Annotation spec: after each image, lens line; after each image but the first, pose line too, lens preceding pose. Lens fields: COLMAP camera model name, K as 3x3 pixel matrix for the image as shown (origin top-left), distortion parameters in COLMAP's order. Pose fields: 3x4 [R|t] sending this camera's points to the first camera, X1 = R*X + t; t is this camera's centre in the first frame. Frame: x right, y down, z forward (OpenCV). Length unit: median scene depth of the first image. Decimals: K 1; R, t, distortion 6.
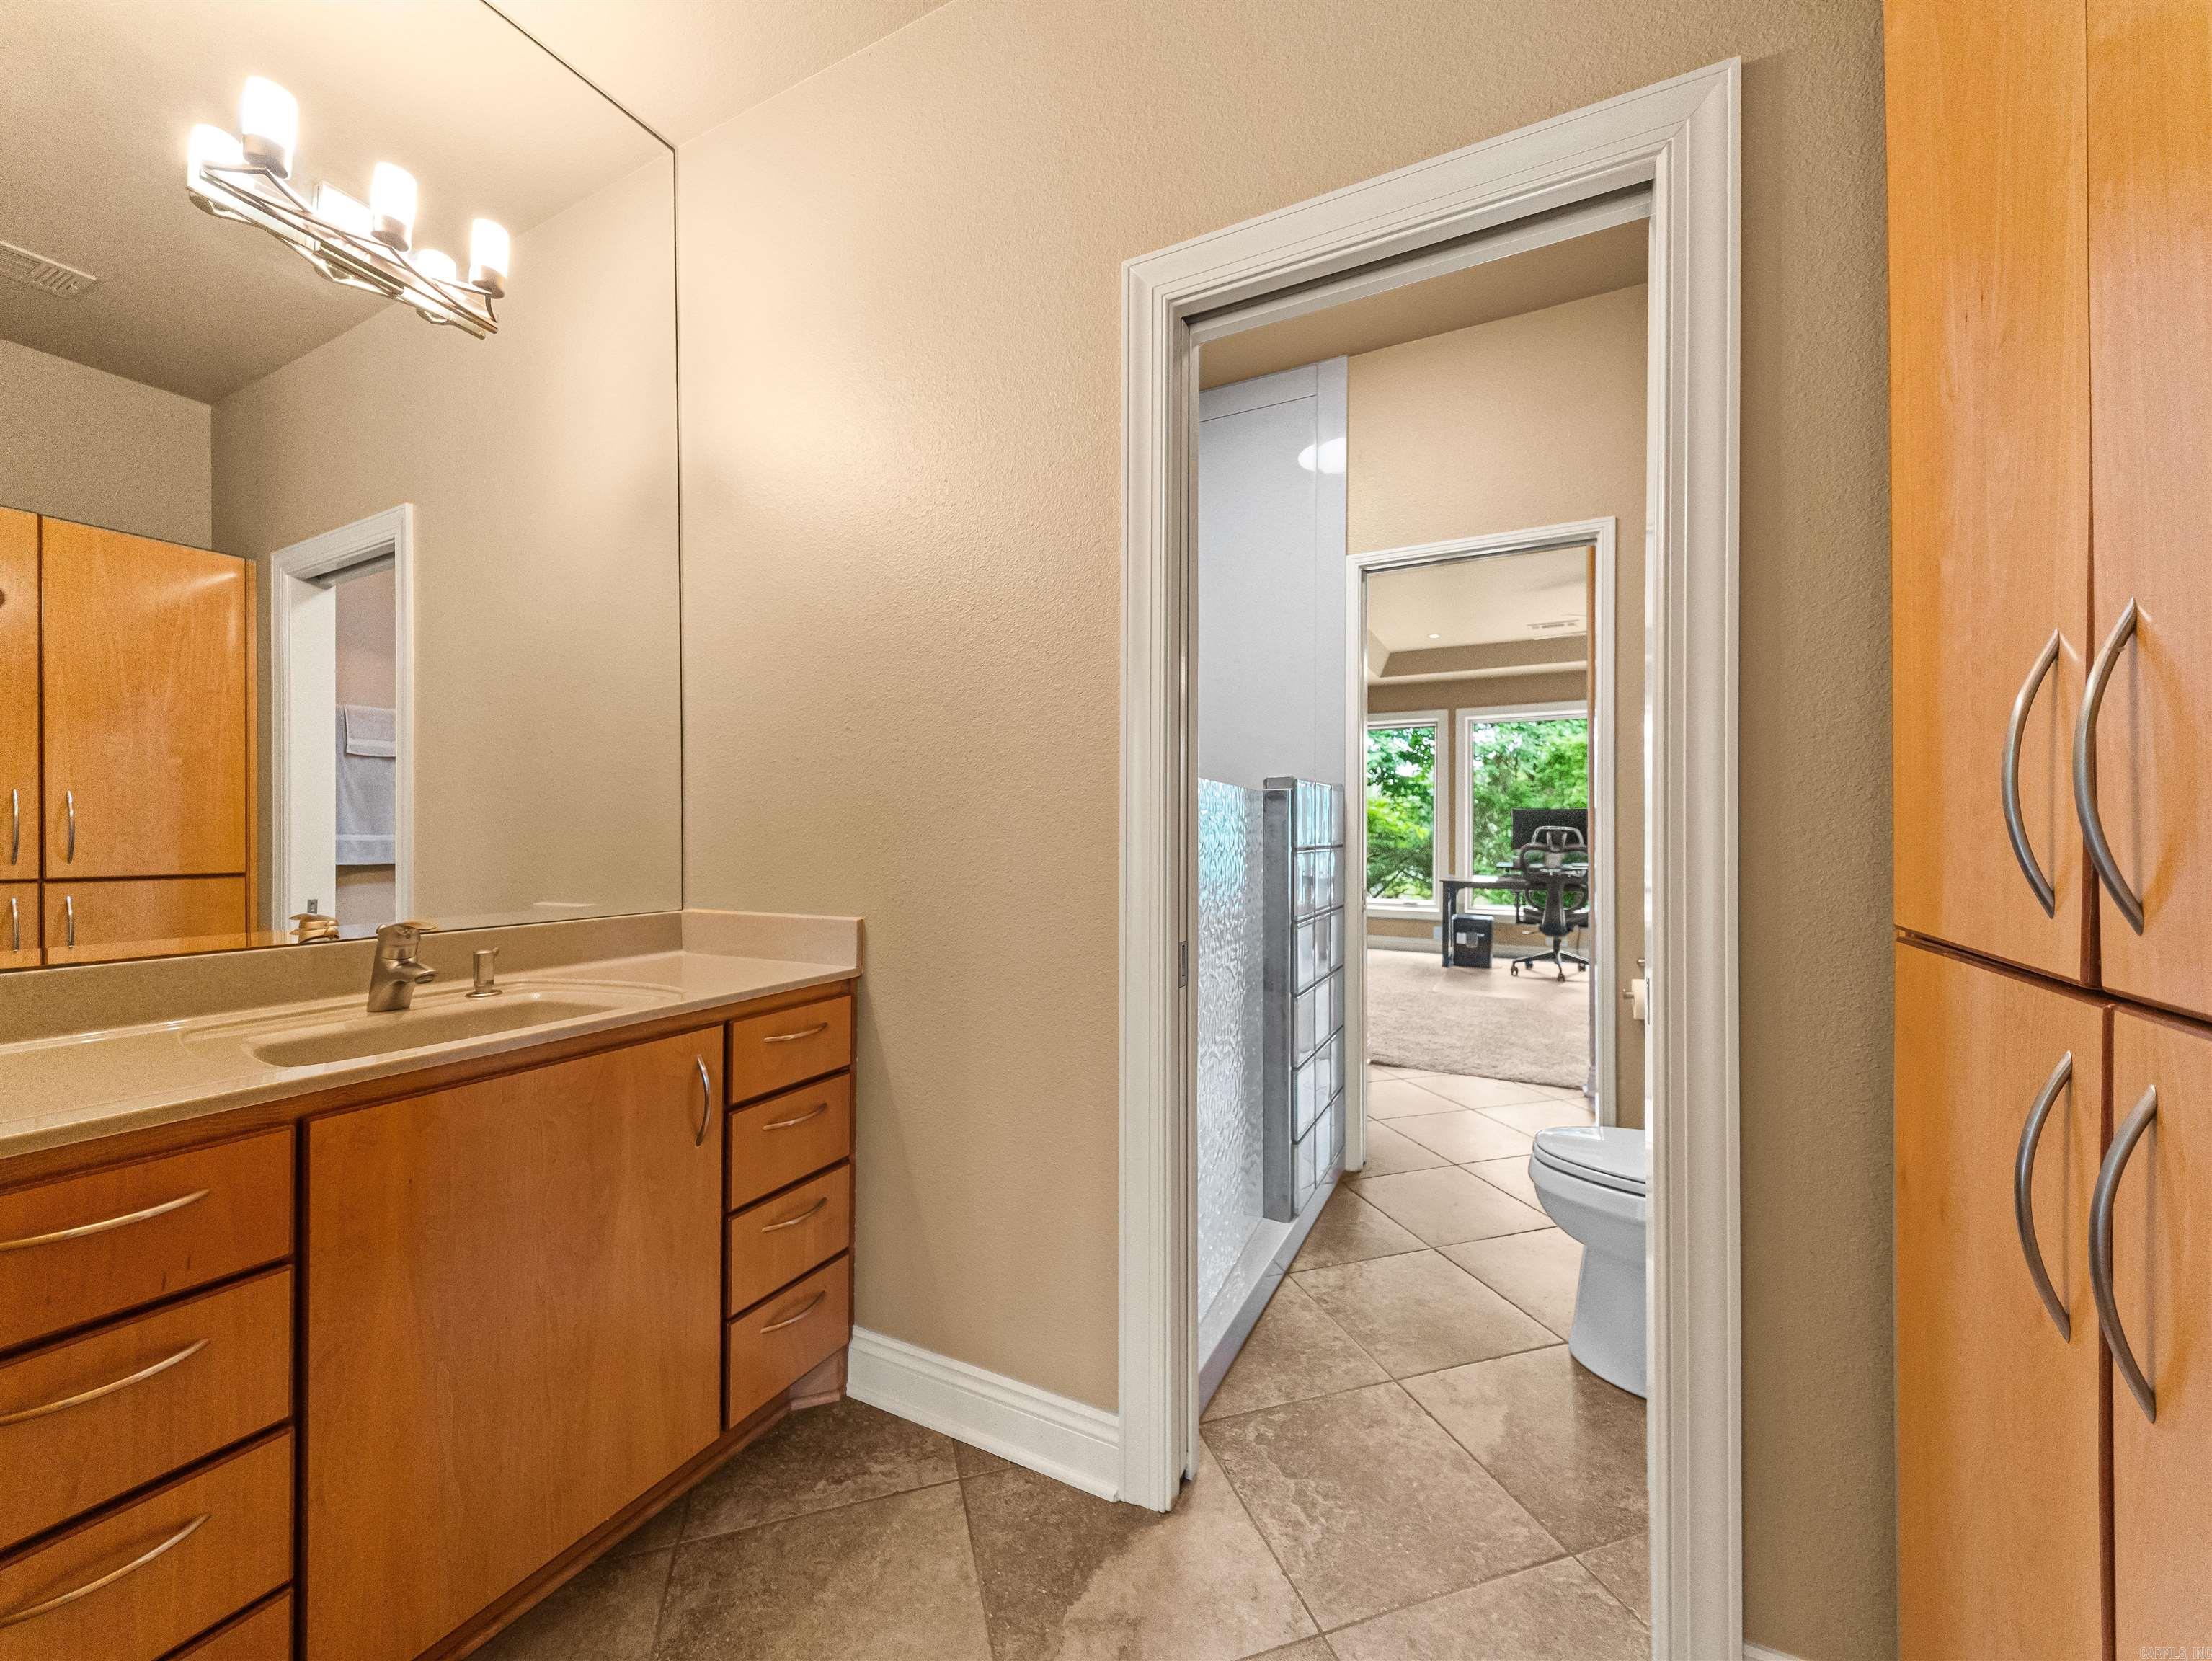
lens RADIAL K [[852.3, 0, 1112.1], [0, 852.3, 825.7], [0, 0, 1]] dist [0.038541, -0.015625]
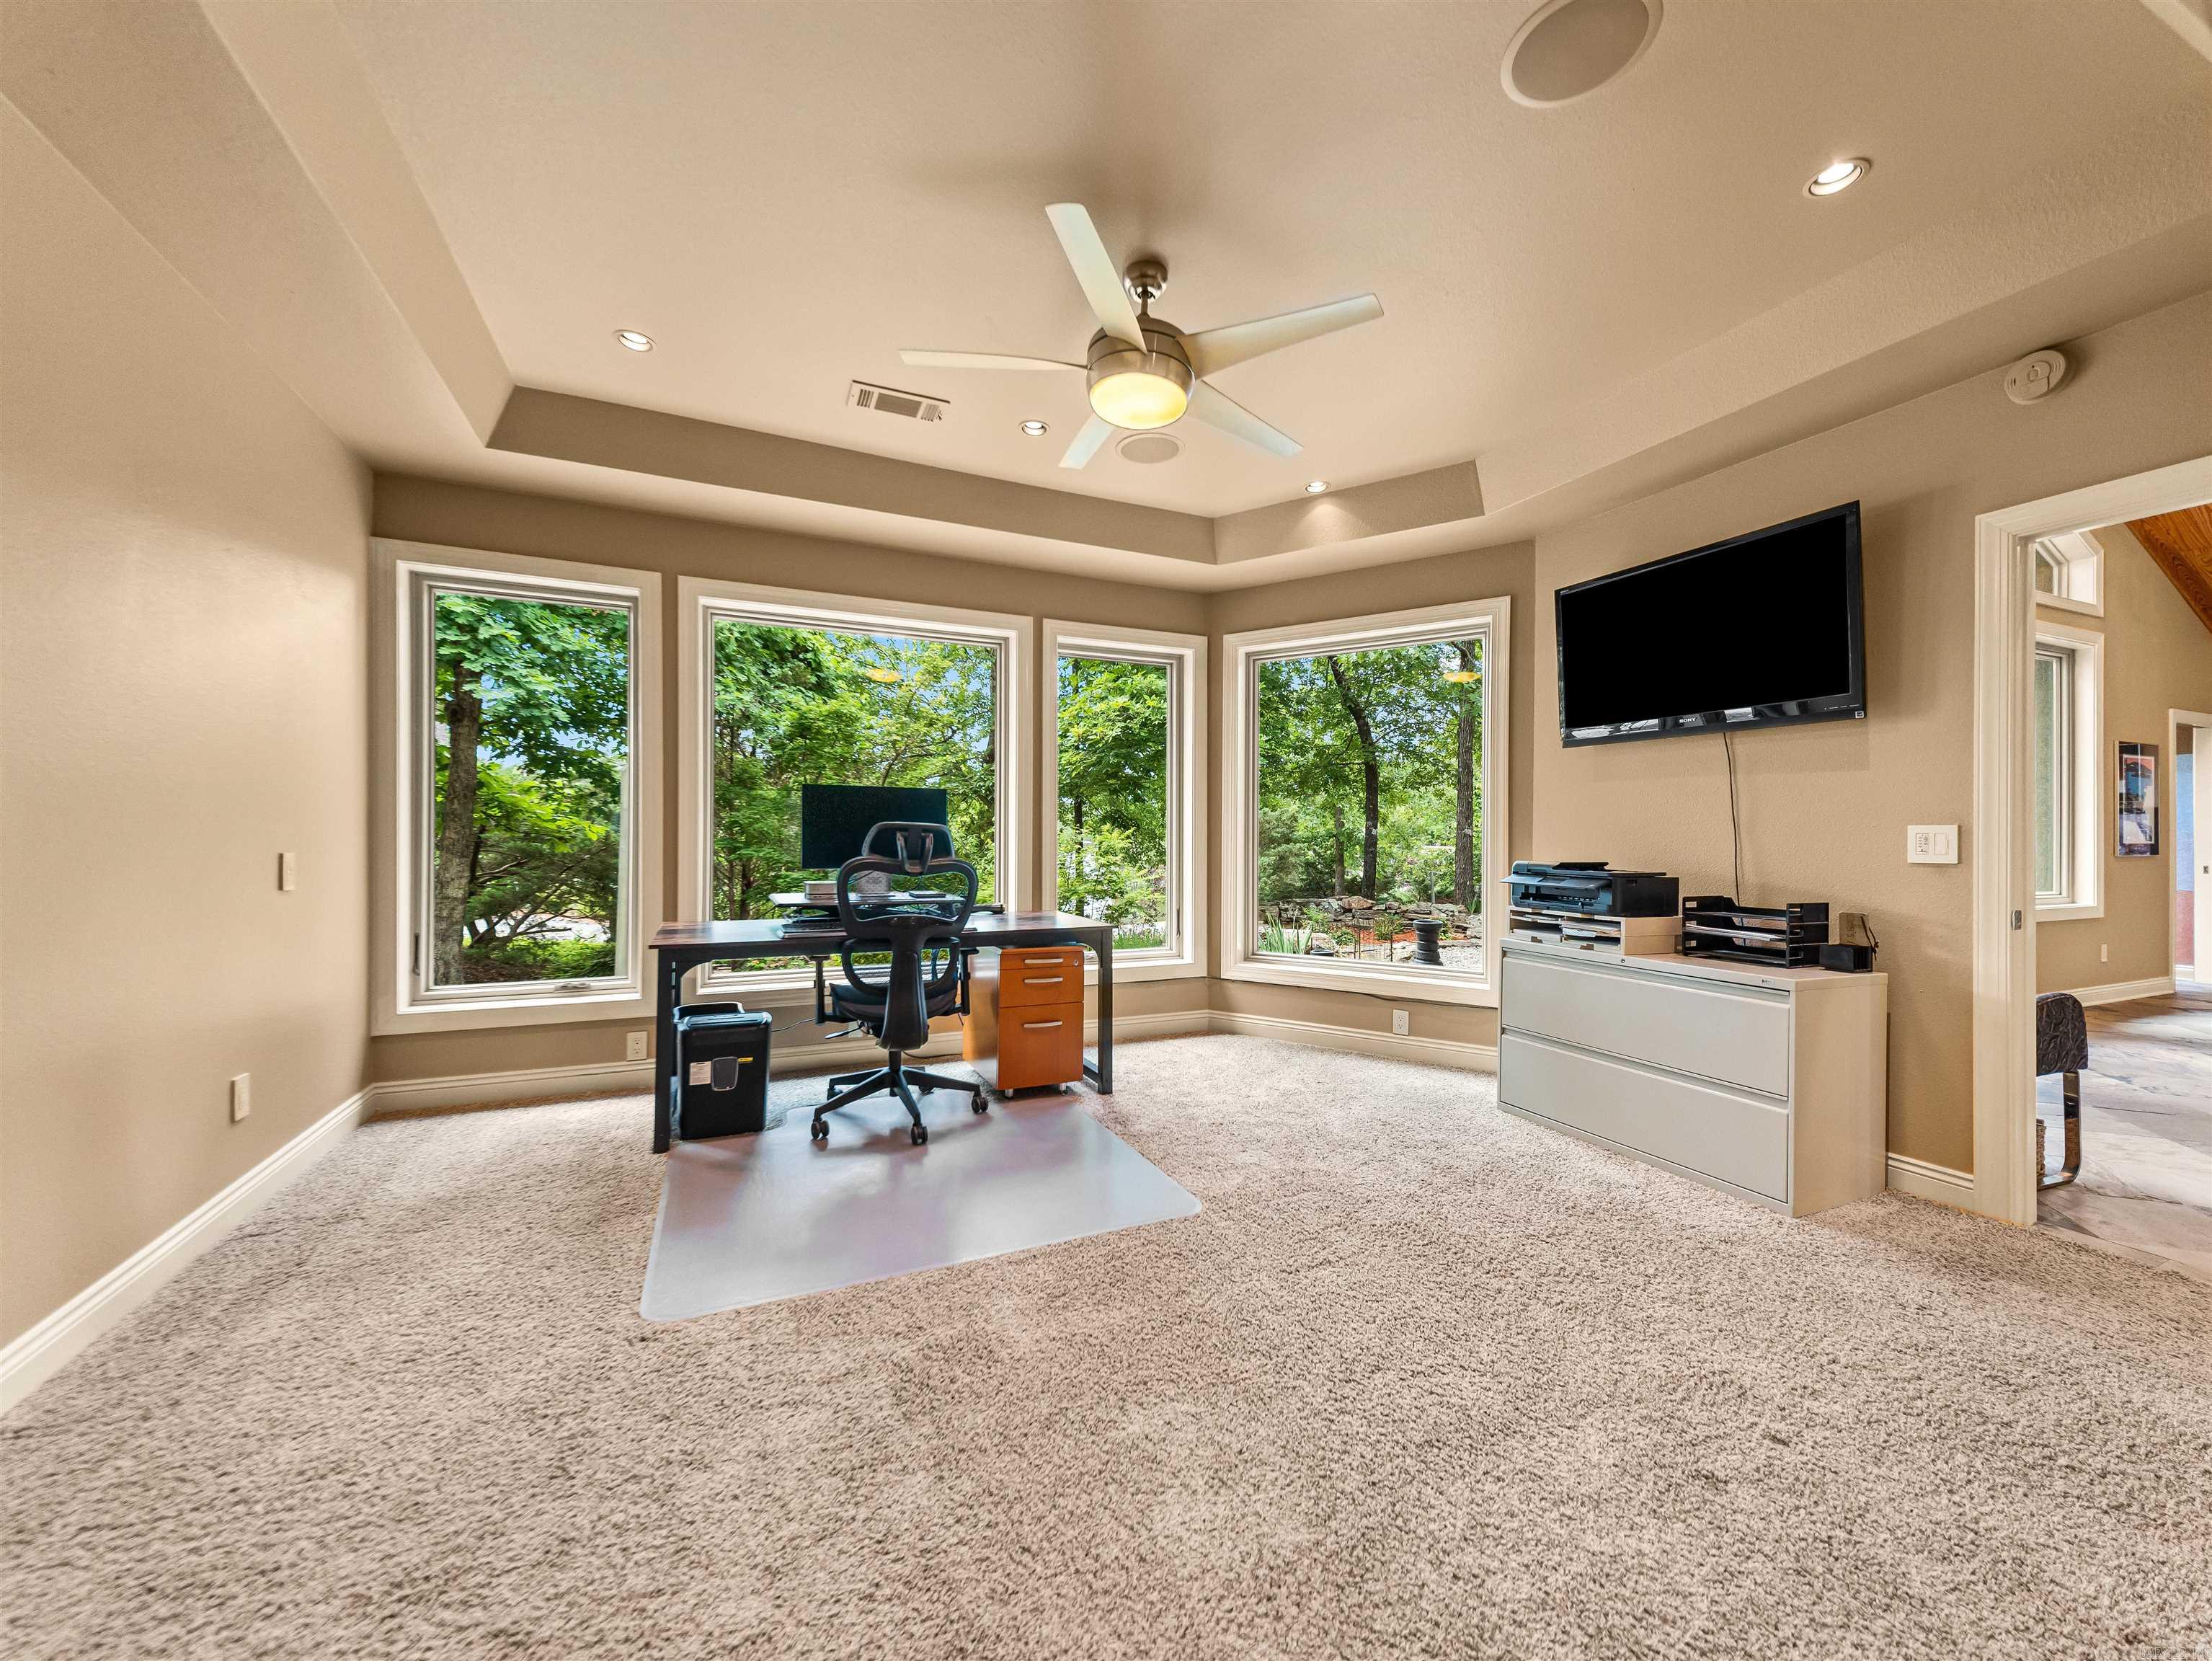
lens RADIAL K [[852.3, 0, 1112.1], [0, 852.3, 825.7], [0, 0, 1]] dist [0.038541, -0.015625]
pose [[0.628820, 0.001240, 0.777550, 0.181184], [-0.003104, 0.999995, 0.000915, 0.002616], [-0.777544, -0.002989, 0.628821, 0.515875]]
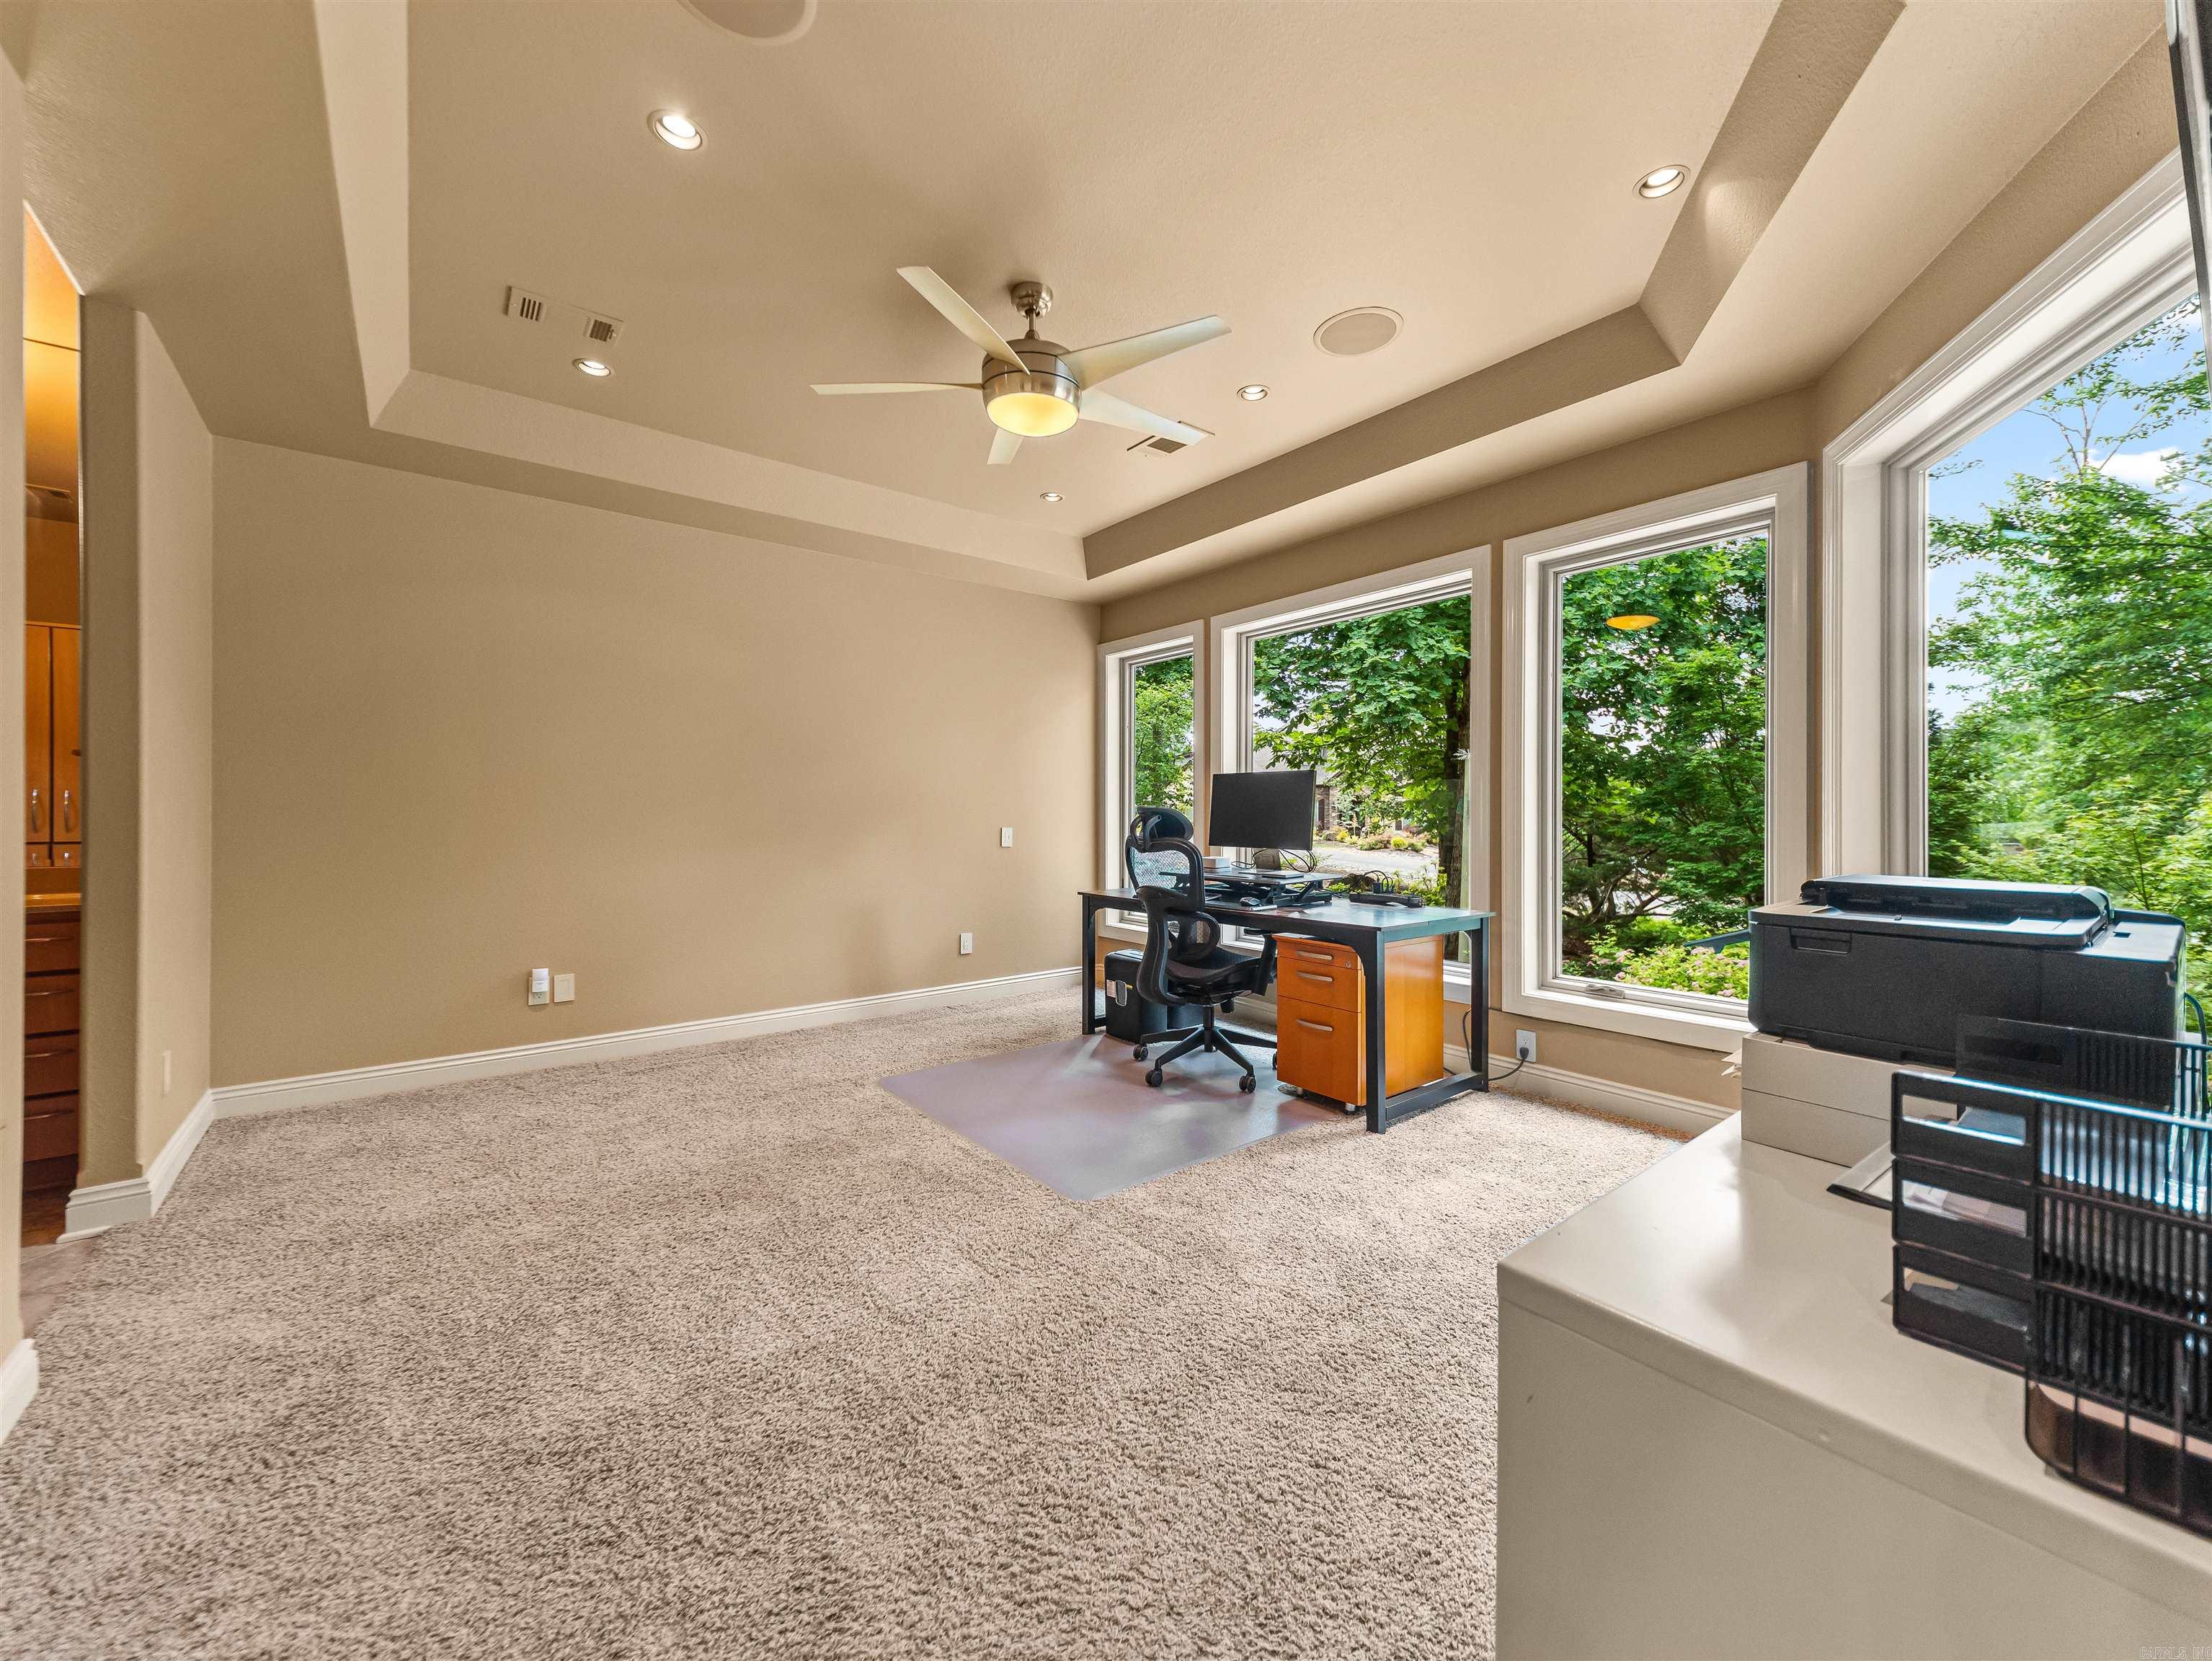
lens RADIAL K [[865.0, 0, 1111.3], [0, 865.0, 806.7], [0, 0, 1]] dist [0.029293, -0.008492]
pose [[0.906118, -0.014578, -0.422774, 0.606054], [0.011025, 0.999880, -0.010848, 0.007125], [0.422881, 0.005168, 0.906170, 0.408095]]
